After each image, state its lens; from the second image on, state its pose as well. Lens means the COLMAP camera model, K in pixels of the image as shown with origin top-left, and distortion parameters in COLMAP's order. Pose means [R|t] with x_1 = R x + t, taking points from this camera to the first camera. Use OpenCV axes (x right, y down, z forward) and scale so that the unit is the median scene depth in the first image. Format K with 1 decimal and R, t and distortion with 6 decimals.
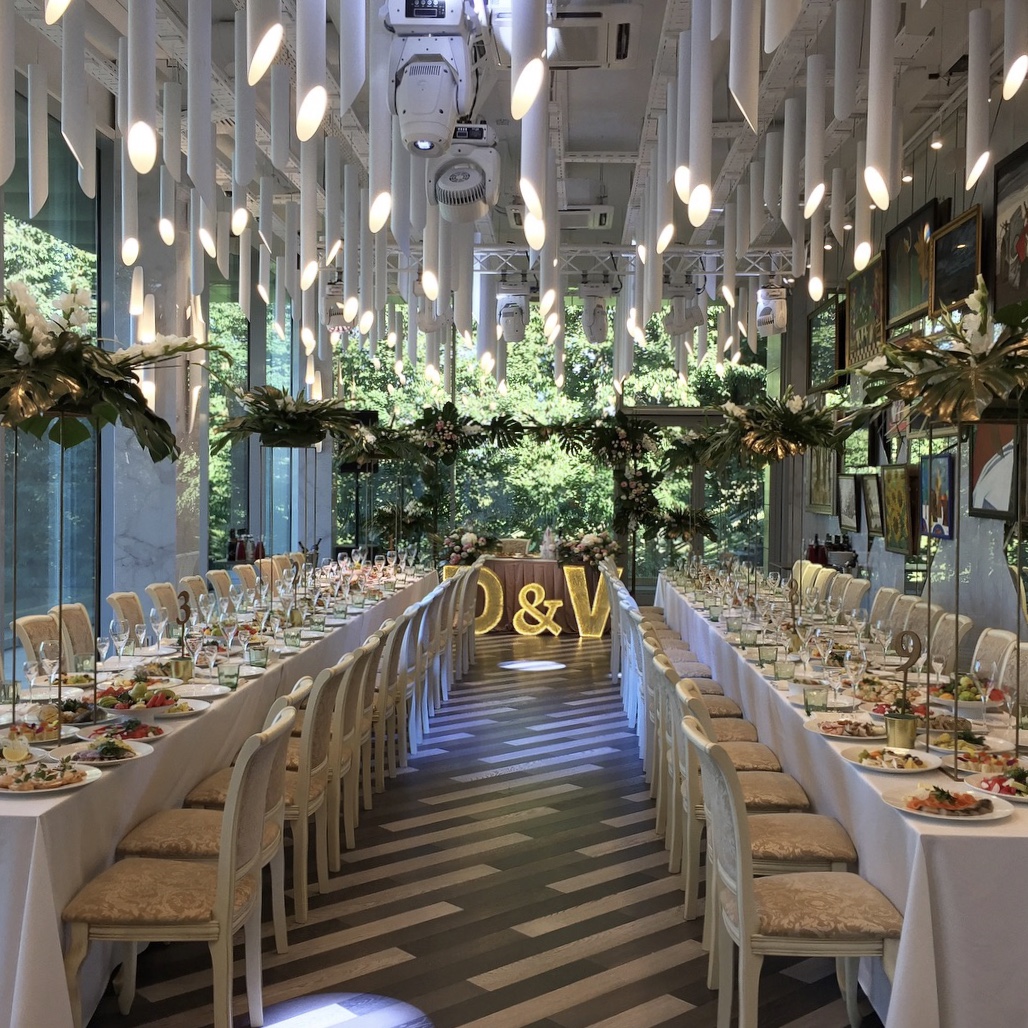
lens RADIAL K [[1180.3, 0, 513.3], [0, 1180.3, 515.2], [0, 0, 1]] dist [0.000012, 0.000000]
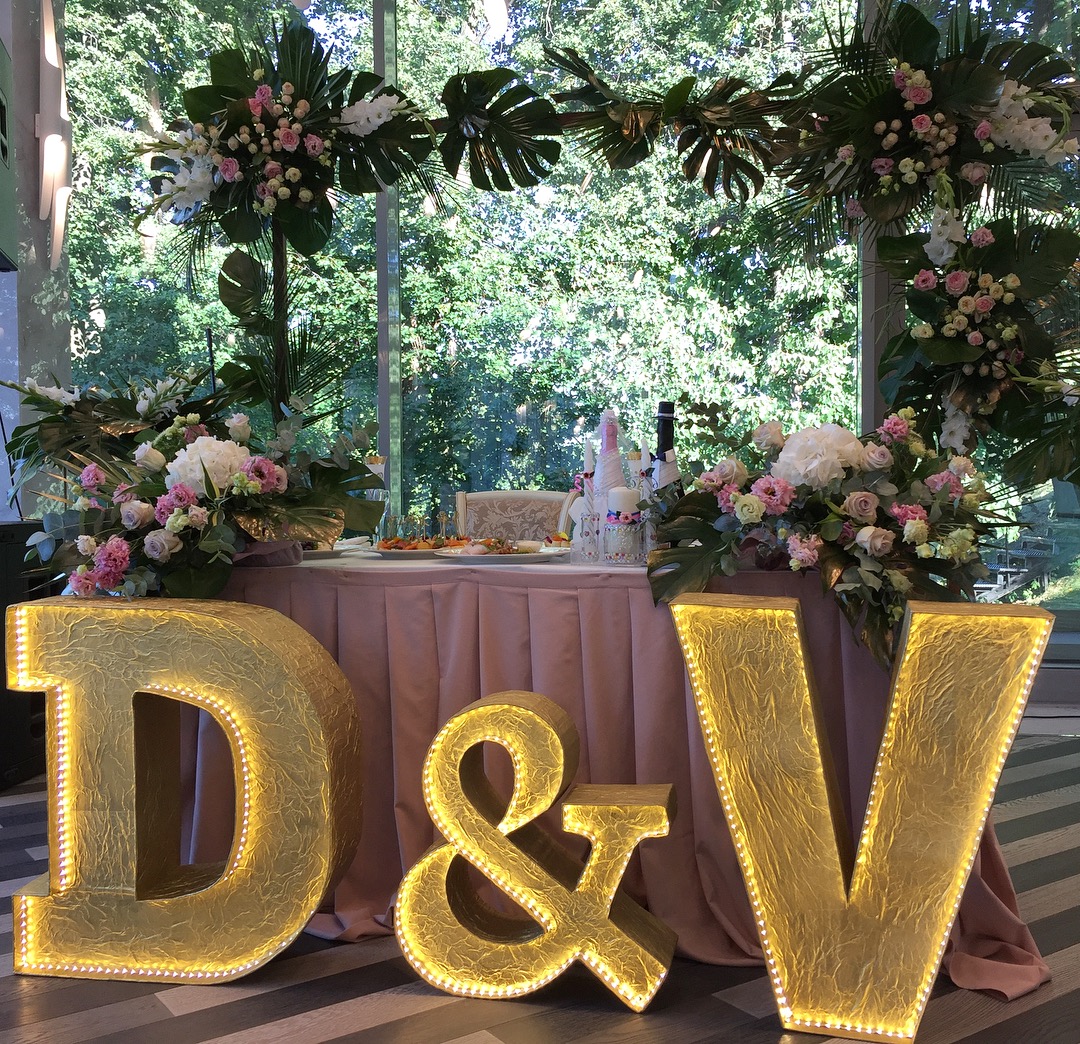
lens RADIAL K [[1107.9, 0, 541.4], [0, 1107.9, 524.2], [0, 0, 1]] dist [0.018585, 0.000000]
pose [[0.991306, -0.016569, -0.130530, 0.044736], [0.016410, 0.999863, -0.002294, 0.032063], [0.130550, 0.000132, 0.991442, 0.834846]]
